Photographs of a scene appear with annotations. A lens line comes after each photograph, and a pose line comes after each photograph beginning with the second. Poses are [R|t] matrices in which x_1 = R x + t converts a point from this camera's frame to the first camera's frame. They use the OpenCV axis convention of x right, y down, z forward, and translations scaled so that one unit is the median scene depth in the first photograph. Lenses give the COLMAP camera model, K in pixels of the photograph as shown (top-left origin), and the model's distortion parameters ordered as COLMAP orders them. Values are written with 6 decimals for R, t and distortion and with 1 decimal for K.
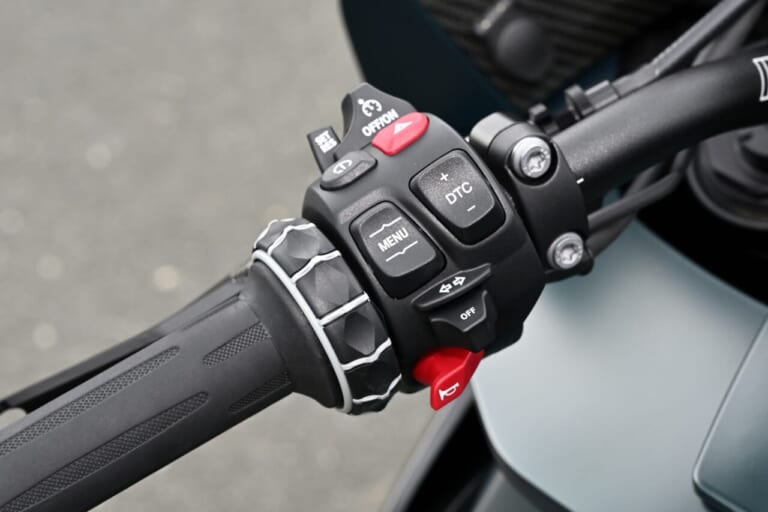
lens RADIAL K [[2337.2, 0, 384.0], [0, 2337.2, 256.0], [0, 0, 1]] dist [-0.052618, -0.411455]
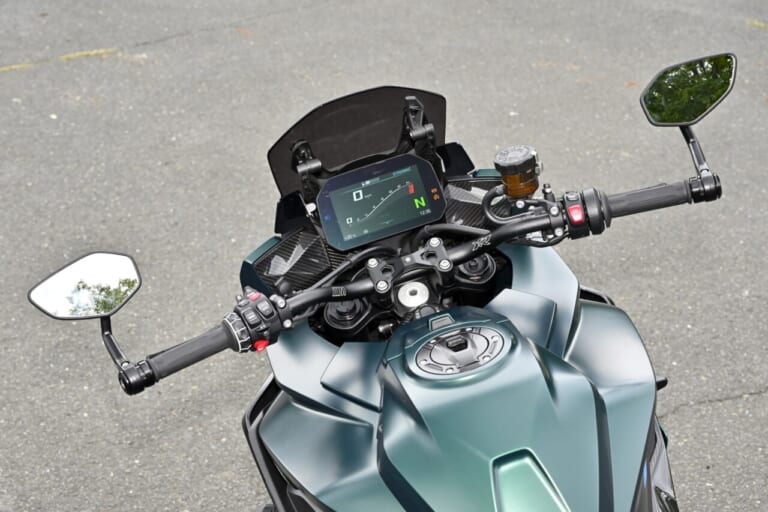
lens RADIAL K [[1335.3, 0, 384.0], [0, 1335.3, 256.0], [0, 0, 1]] dist [-0.011498, -0.008829]
pose [[0.993223, 0.069903, 0.092857, 0.010771], [-0.058753, 0.991296, -0.117815, 0.179969], [-0.100285, 0.111561, 0.988685, -1.838560]]
